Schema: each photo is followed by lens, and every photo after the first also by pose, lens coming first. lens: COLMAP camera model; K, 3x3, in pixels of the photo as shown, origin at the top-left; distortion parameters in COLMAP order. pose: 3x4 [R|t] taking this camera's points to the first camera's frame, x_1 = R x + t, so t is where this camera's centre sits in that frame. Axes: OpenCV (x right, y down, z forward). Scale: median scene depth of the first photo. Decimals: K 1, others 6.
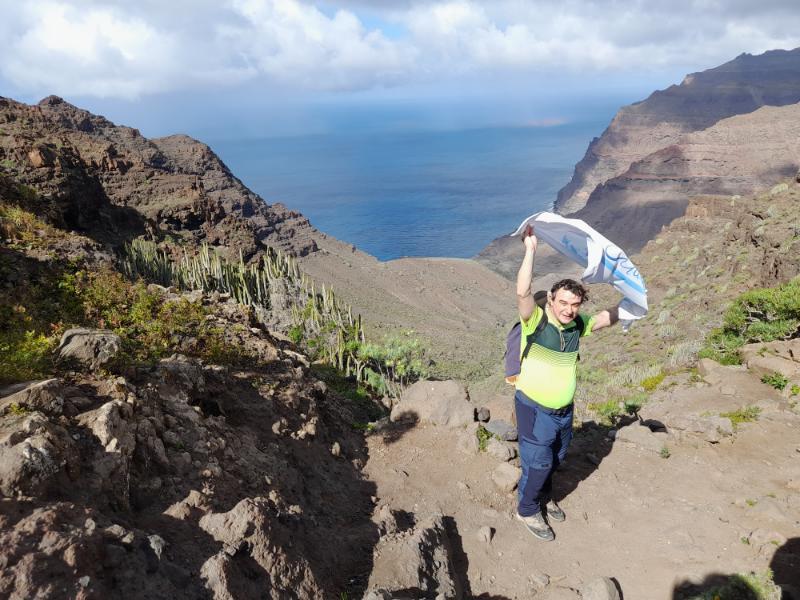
lens RADIAL K [[692.1, 0, 400.0], [0, 692.1, 300.0], [0, 0, 1]] dist [0.052016, -0.001883]
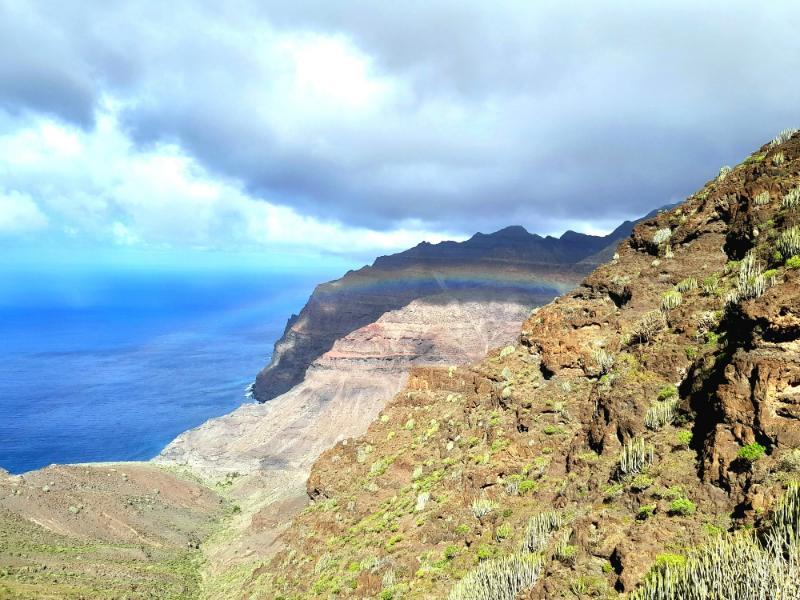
lens RADIAL K [[692.1, 0, 400.0], [0, 692.1, 300.0], [0, 0, 1]] dist [0.052016, -0.001883]
pose [[0.881029, 0.037004, 0.471613, -0.031755], [0.107497, 0.955195, -0.275764, 0.016912], [-0.460687, 0.293653, 0.837577, 0.215128]]
